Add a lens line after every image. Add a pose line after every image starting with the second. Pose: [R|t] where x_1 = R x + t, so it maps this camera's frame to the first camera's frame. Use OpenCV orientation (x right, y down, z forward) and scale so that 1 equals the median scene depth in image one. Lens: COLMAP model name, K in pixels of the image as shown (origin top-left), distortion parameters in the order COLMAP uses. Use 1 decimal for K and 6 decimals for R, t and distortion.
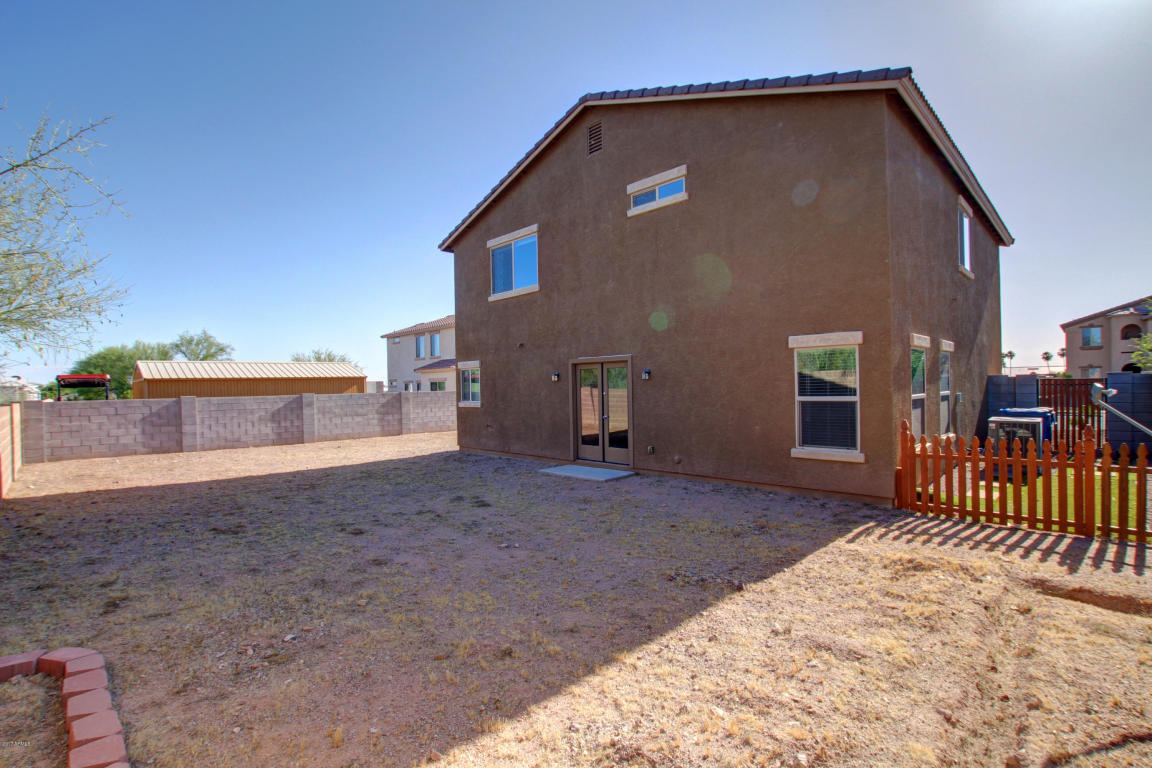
lens RADIAL K [[535.0, 0, 582.7], [0, 535.0, 390.4], [0, 0, 1]] dist [-0.030814, 0.004703]
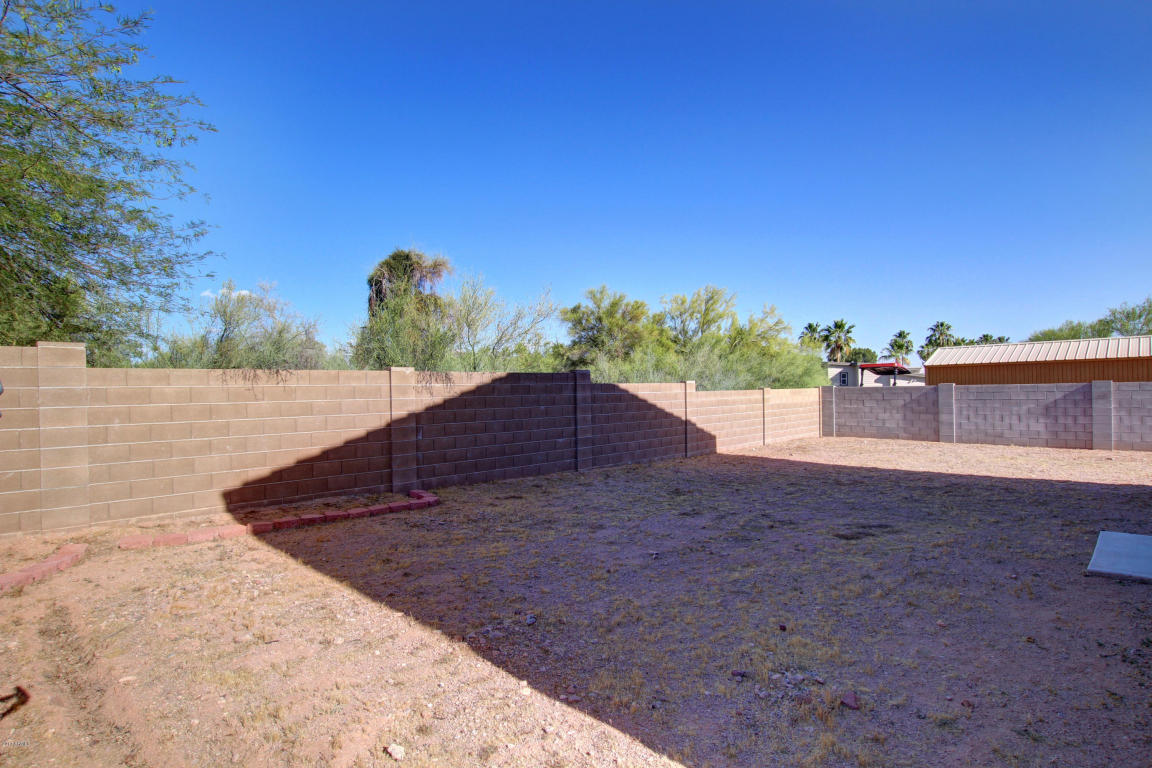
lens RADIAL K [[631.9, 0, 582.3], [0, 631.9, 384.3], [0, 0, 1]] dist [-0.020405, -0.001024]
pose [[-0.024005, 0.012232, -0.999637, 0.382110], [0.010424, 0.999874, 0.011985, -0.007433], [0.999657, -0.010132, -0.024130, 0.367942]]
